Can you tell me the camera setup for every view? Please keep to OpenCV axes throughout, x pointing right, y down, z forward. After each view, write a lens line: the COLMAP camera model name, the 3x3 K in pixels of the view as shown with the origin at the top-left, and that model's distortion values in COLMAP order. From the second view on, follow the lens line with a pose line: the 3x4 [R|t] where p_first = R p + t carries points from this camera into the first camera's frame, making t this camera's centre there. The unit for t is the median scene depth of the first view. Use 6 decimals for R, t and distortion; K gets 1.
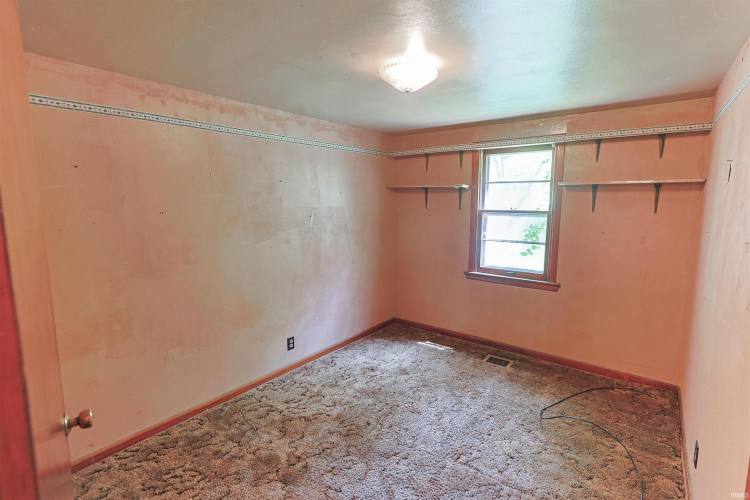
lens RADIAL K [[361.9, 0, 378.5], [0, 361.9, 246.9], [0, 0, 1]] dist [-0.022734, 0.014128]
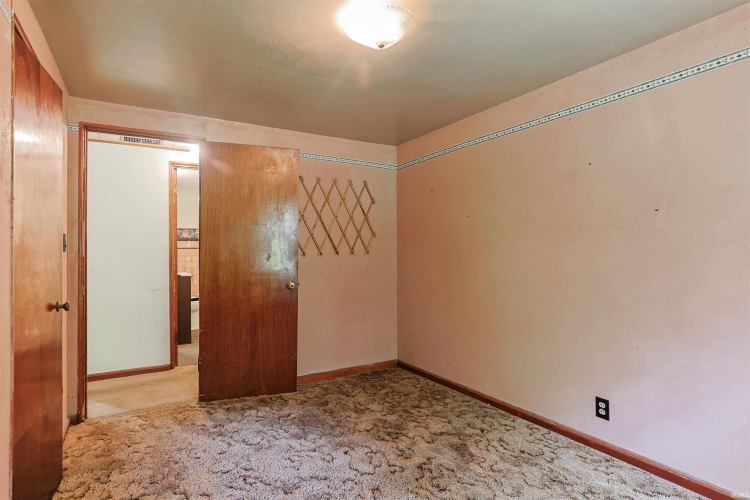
lens RADIAL K [[375.3, 0, 346.9], [0, 375.3, 249.2], [0, 0, 1]] dist [-0.003598, -0.000509]
pose [[-0.388142, -0.009742, -0.921548, 0.613562], [-0.116508, 0.992440, 0.038580, 0.012724], [0.914205, 0.122343, -0.386343, 0.890219]]
